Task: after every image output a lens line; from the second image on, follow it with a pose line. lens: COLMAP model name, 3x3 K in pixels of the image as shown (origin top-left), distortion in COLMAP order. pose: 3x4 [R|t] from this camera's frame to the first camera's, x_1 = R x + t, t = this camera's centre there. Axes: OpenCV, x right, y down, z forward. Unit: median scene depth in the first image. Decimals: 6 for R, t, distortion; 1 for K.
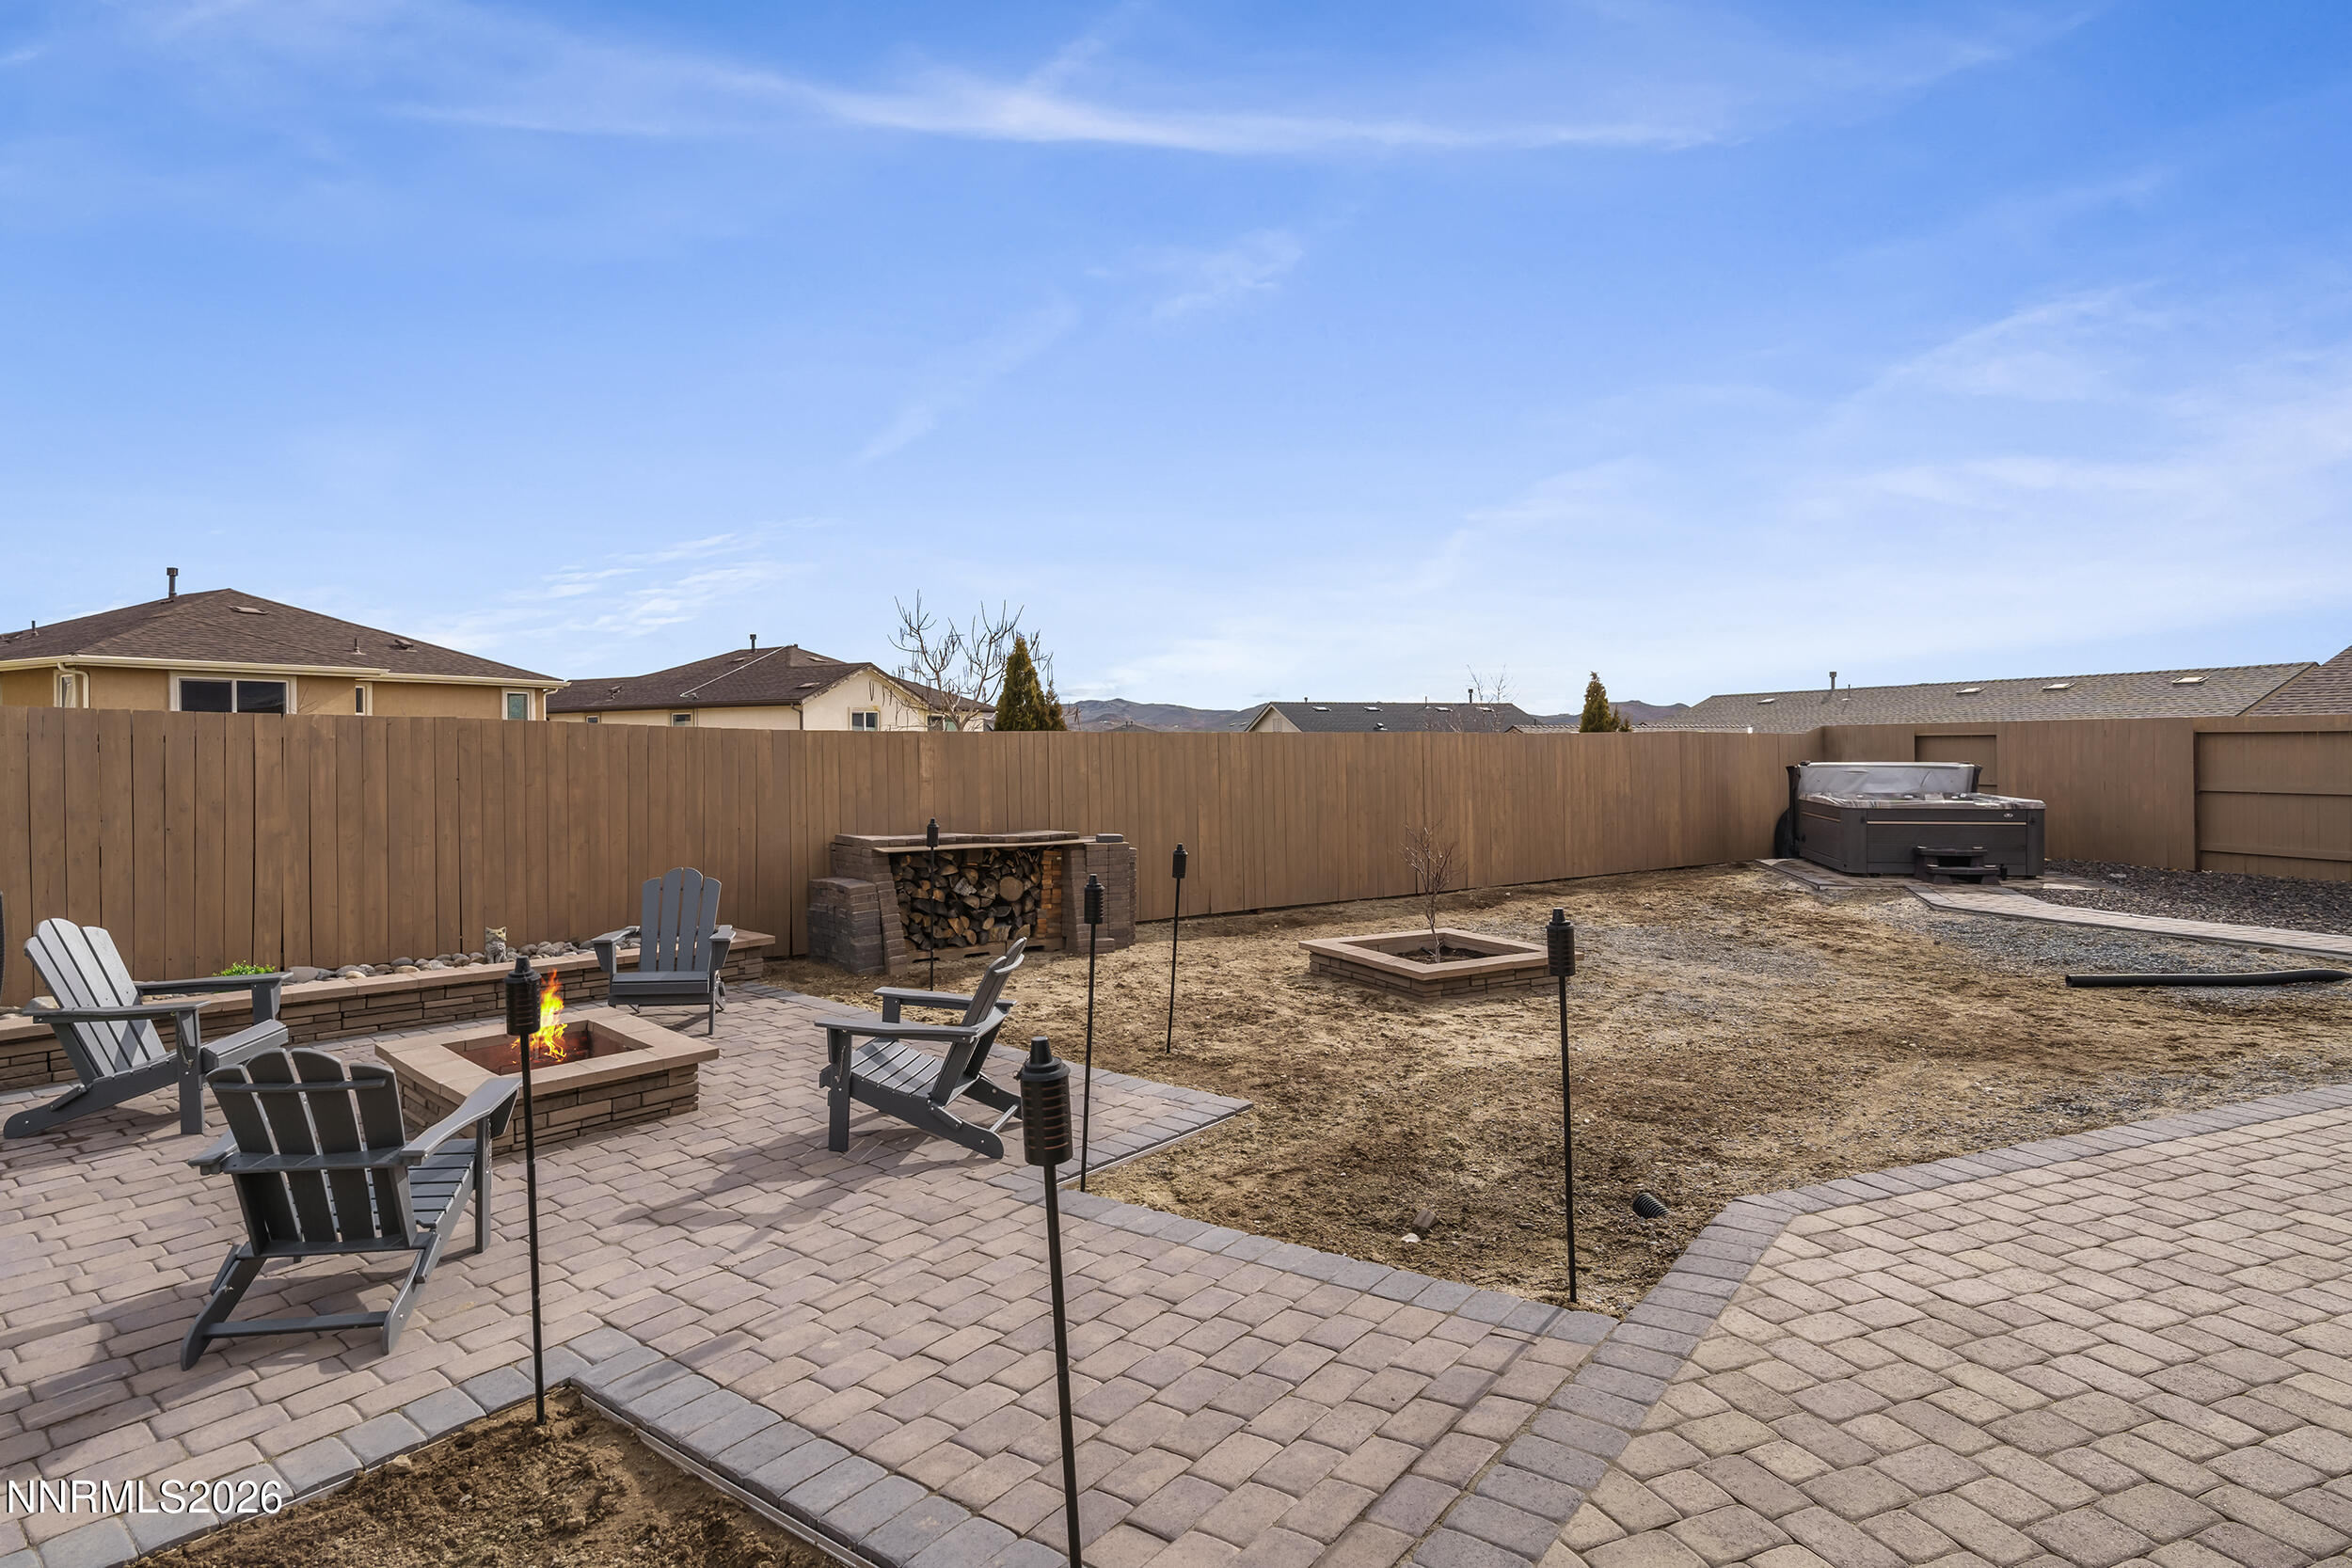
lens RADIAL K [[1201.8, 0, 1175.0], [0, 1201.8, 750.1], [0, 0, 1]] dist [-0.007009, 0.000756]
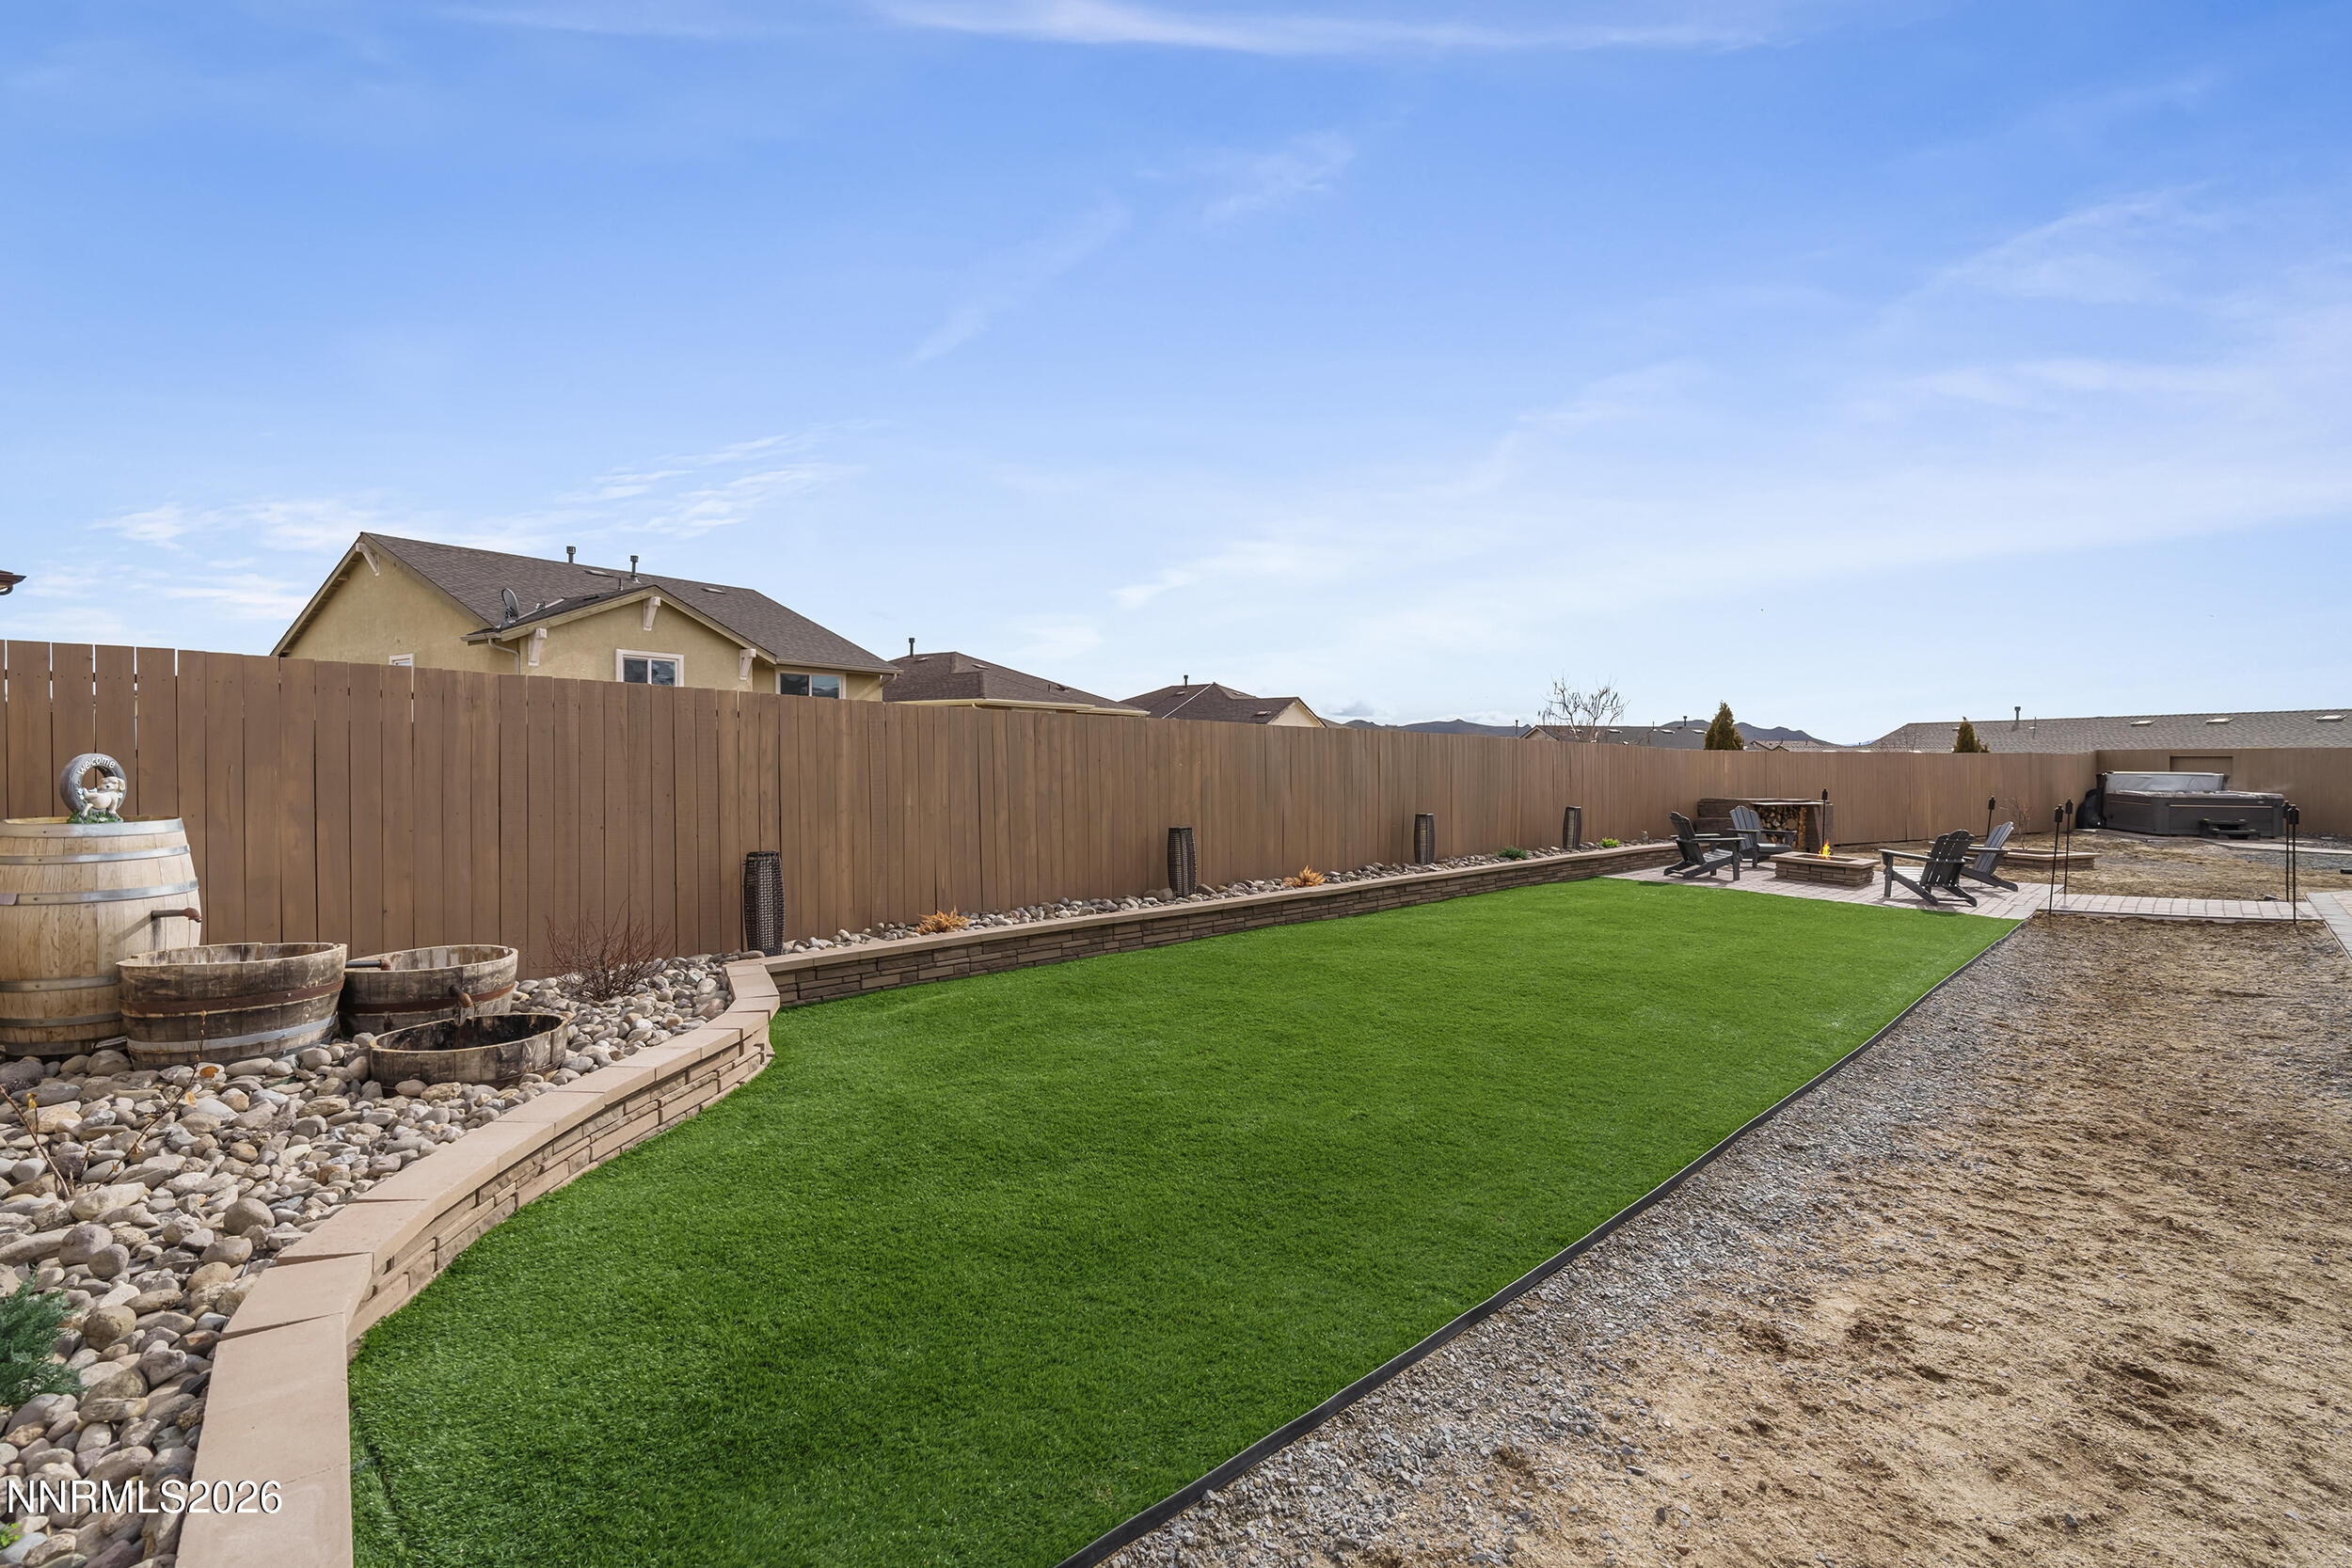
lens RADIAL K [[1057.3, 0, 1166.6], [0, 1057.3, 779.6], [0, 0, 1]] dist [-0.003243, 0.000600]
pose [[0.995429, 0.011489, -0.094809, -1.048728], [-0.009710, 0.999769, 0.019201, 0.008827], [0.095008, -0.018192, 0.995310, -0.965634]]
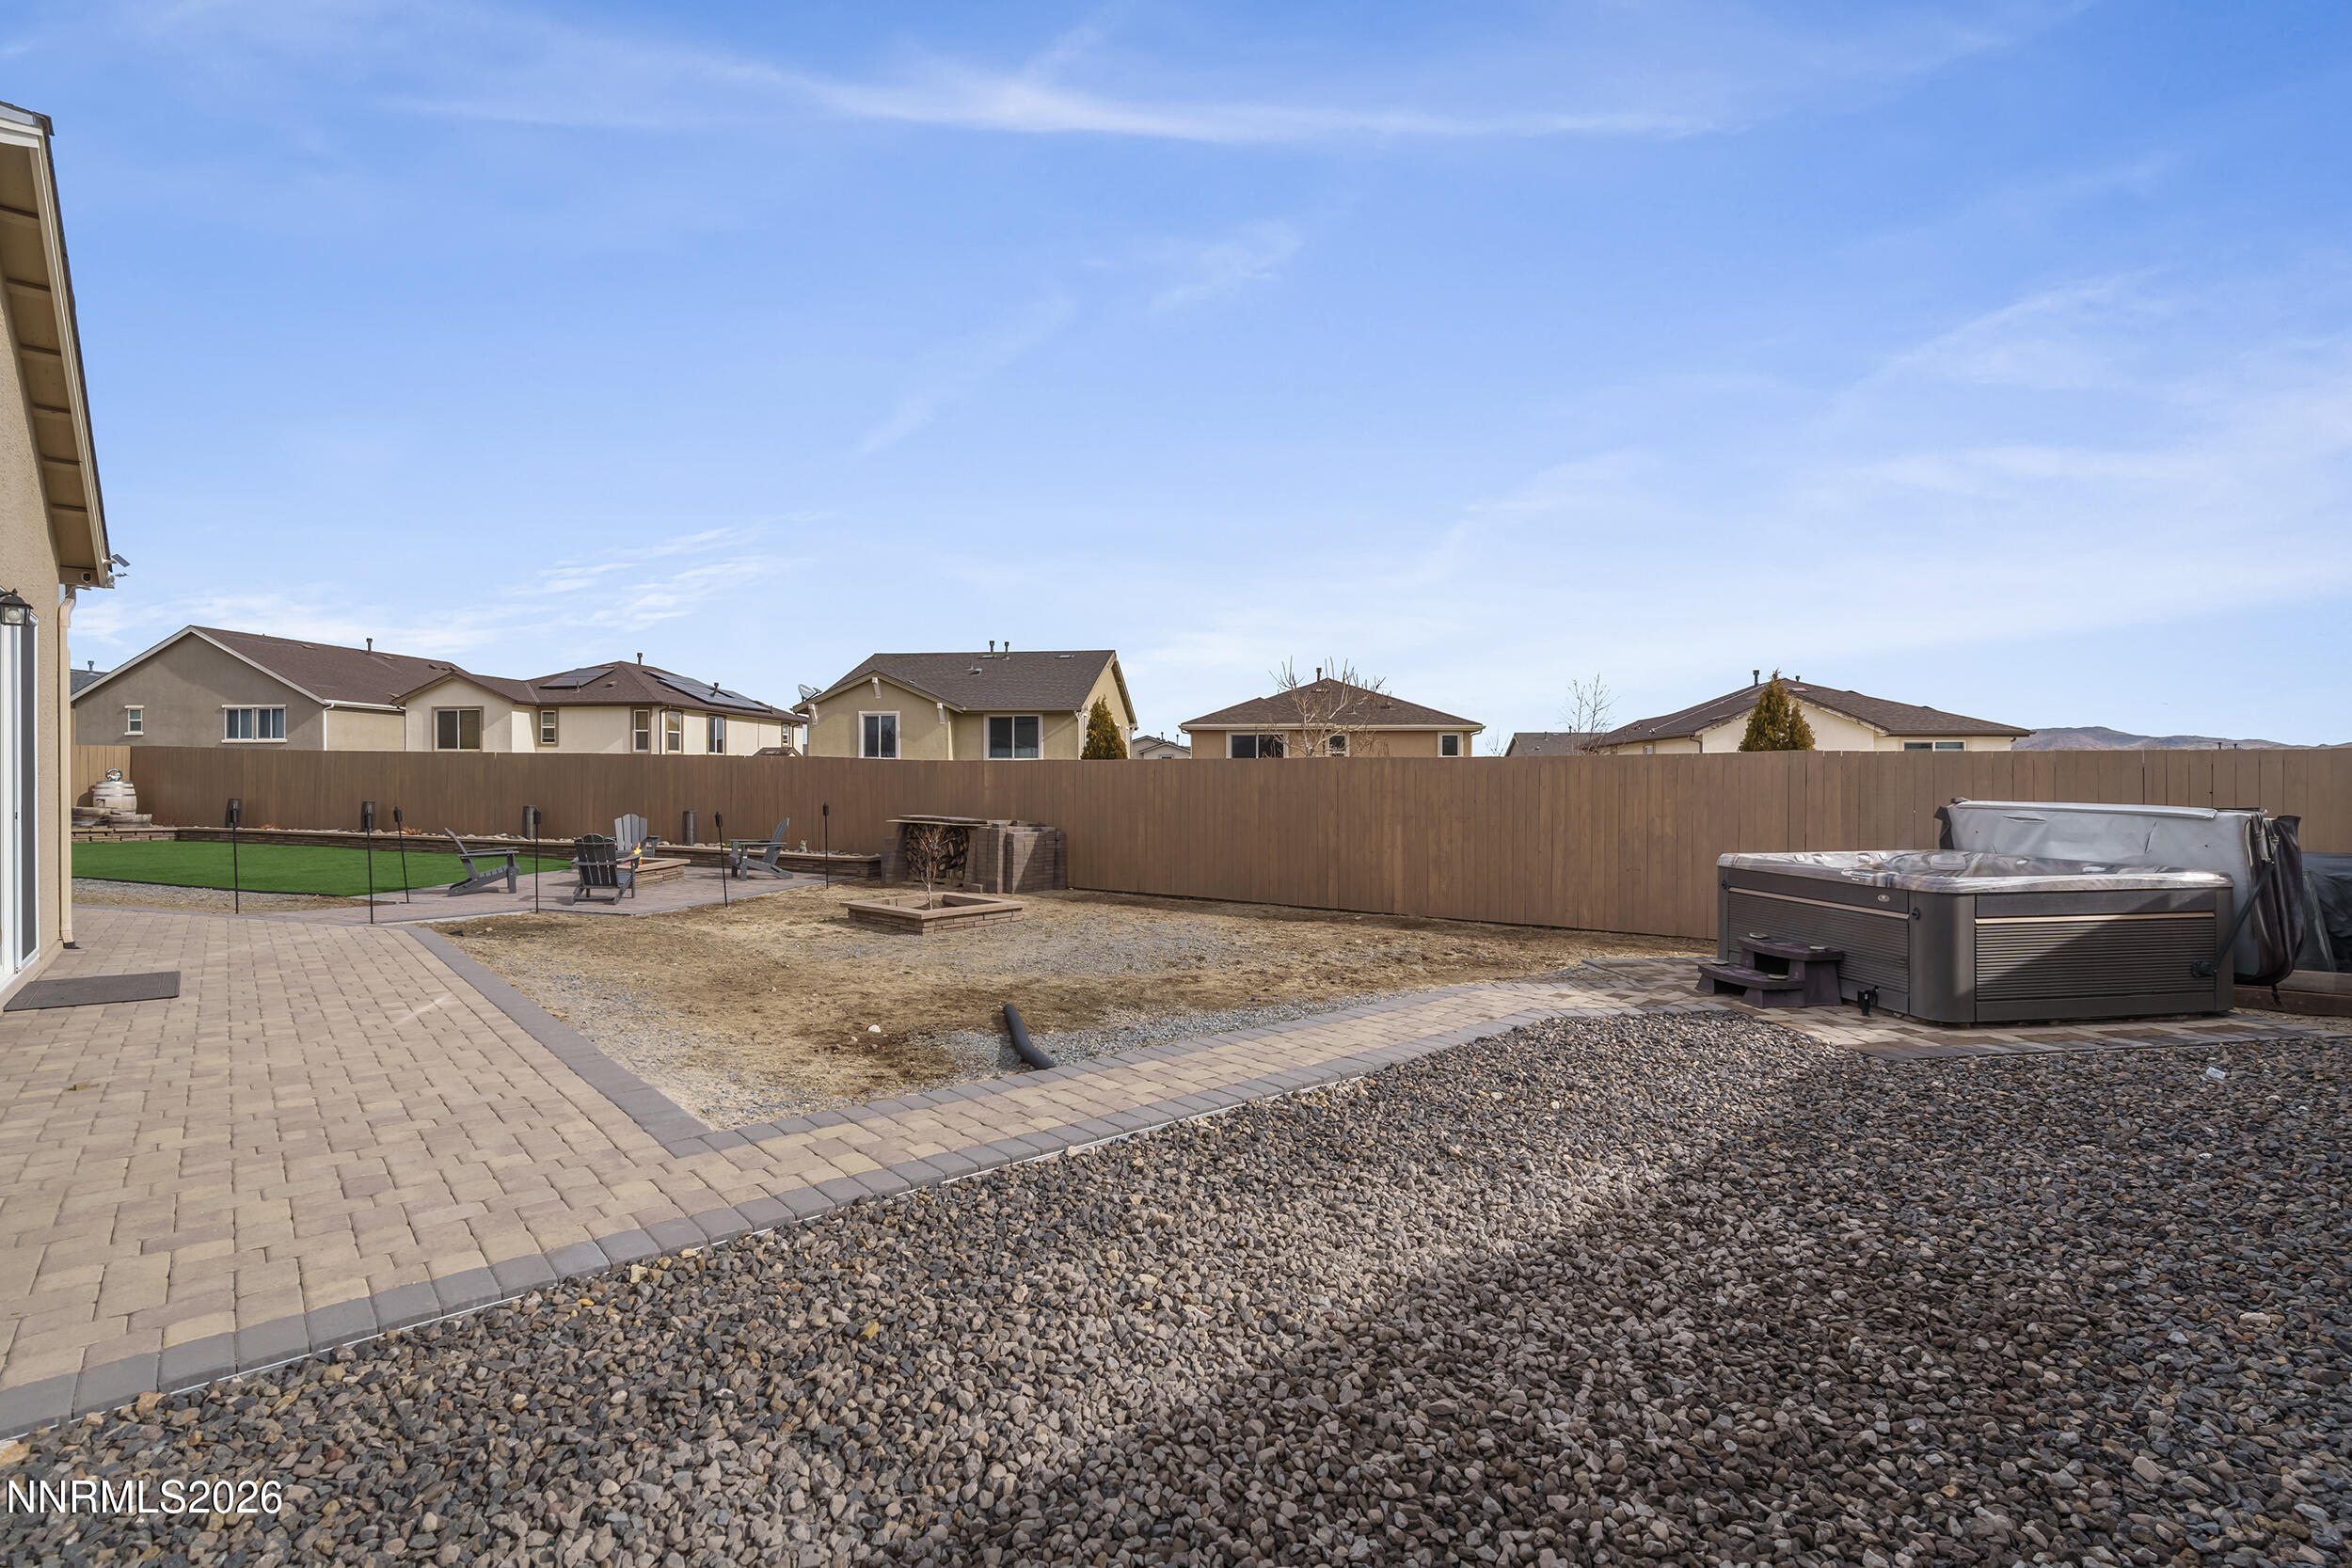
lens RADIAL K [[1064.3, 0, 1175.4], [0, 1064.3, 806.1], [0, 0, 1]] dist [-0.002532, 0.000129]
pose [[0.362698, 0.031149, -0.931386, 1.421388], [-0.008801, 0.999511, 0.030000, 0.002003], [0.931865, -0.002684, 0.362795, 0.722541]]
